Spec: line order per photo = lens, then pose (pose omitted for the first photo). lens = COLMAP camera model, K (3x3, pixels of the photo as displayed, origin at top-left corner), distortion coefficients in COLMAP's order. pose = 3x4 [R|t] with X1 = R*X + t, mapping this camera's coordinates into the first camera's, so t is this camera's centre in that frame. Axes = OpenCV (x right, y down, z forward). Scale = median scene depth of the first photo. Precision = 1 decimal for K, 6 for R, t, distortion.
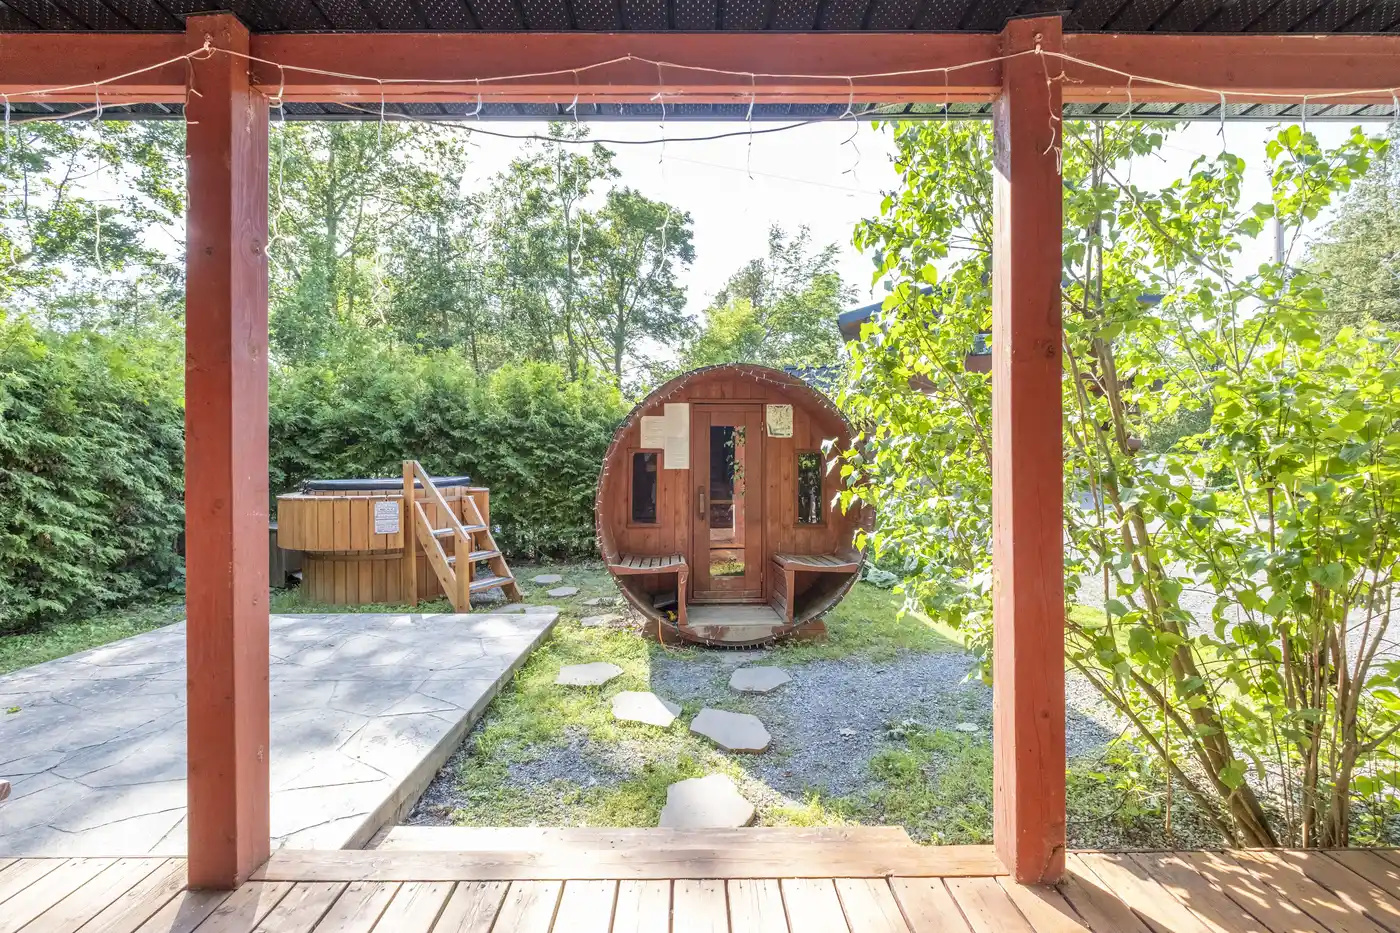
lens RADIAL K [[621.3, 0, 690.8], [0, 621.3, 464.0], [0, 0, 1]] dist [0.009589, -0.011212]
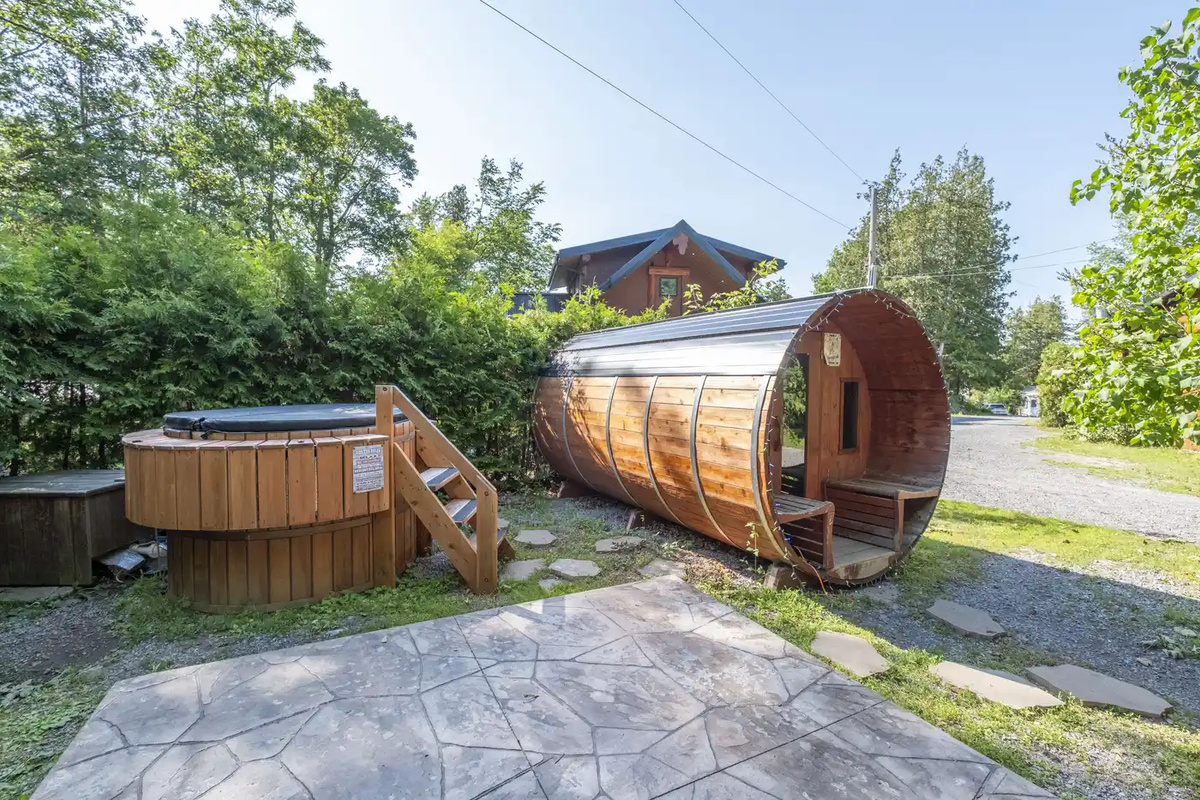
lens RADIAL K [[536.1, 0, 604.5], [0, 536.1, 393.1], [0, 0, 1]] dist [0.001129, 0.000157]
pose [[0.887190, -0.003487, 0.461392, -0.481930], [-0.009576, 0.999617, 0.025969, -0.014477], [-0.461306, -0.027458, 0.886816, 0.323164]]
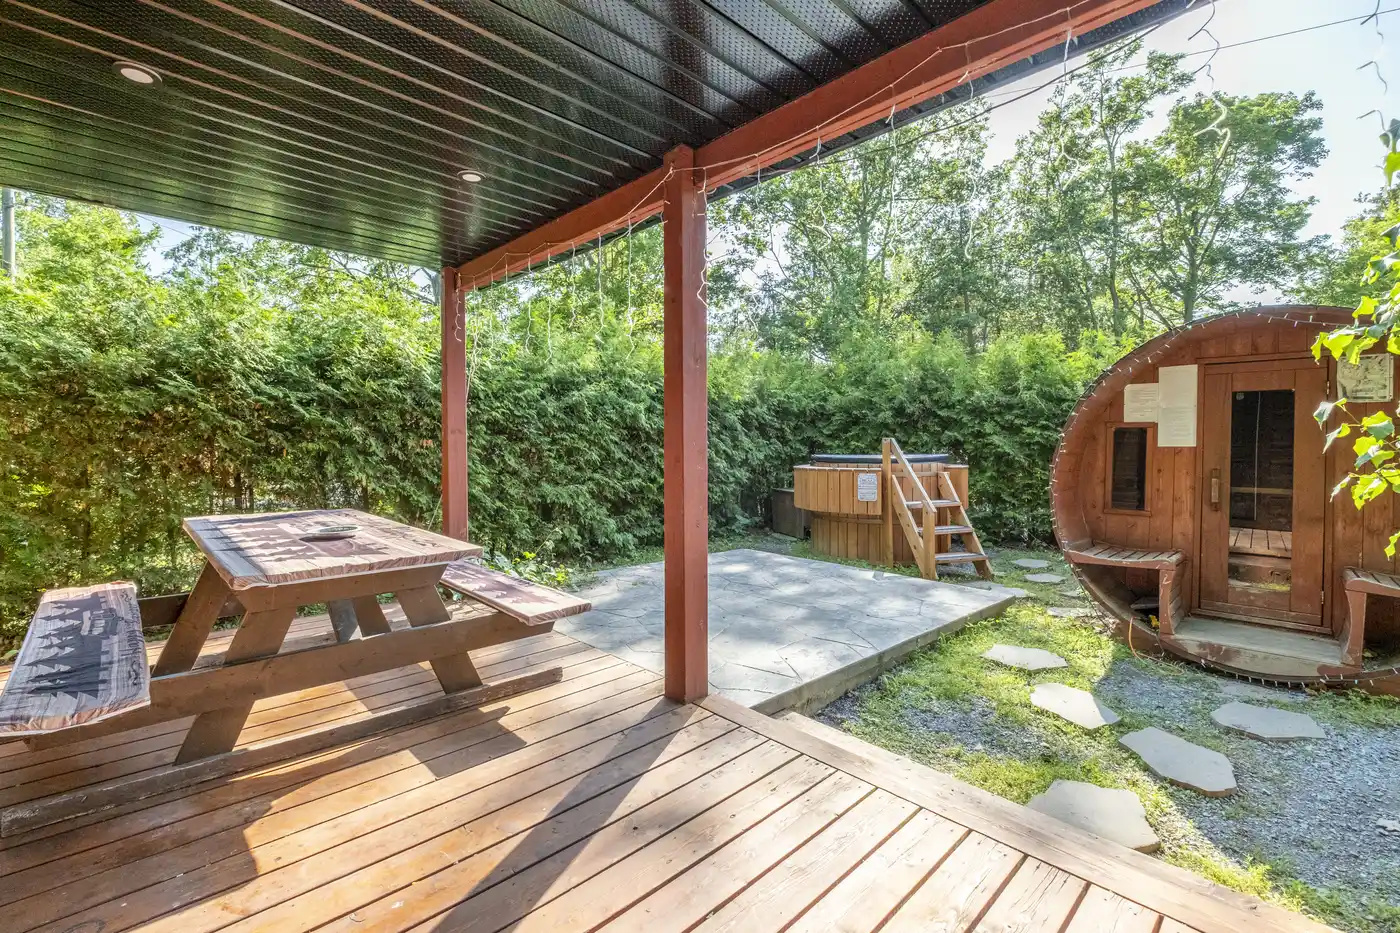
lens RADIAL K [[605.6, 0, 691.6], [0, 605.6, 462.4], [0, 0, 1]] dist [0.001477, -0.004341]
pose [[0.682162, 0.025760, -0.730747, 0.100135], [-0.004666, 0.999512, 0.030879, 0.005460], [0.731186, -0.017654, 0.681950, -0.007342]]
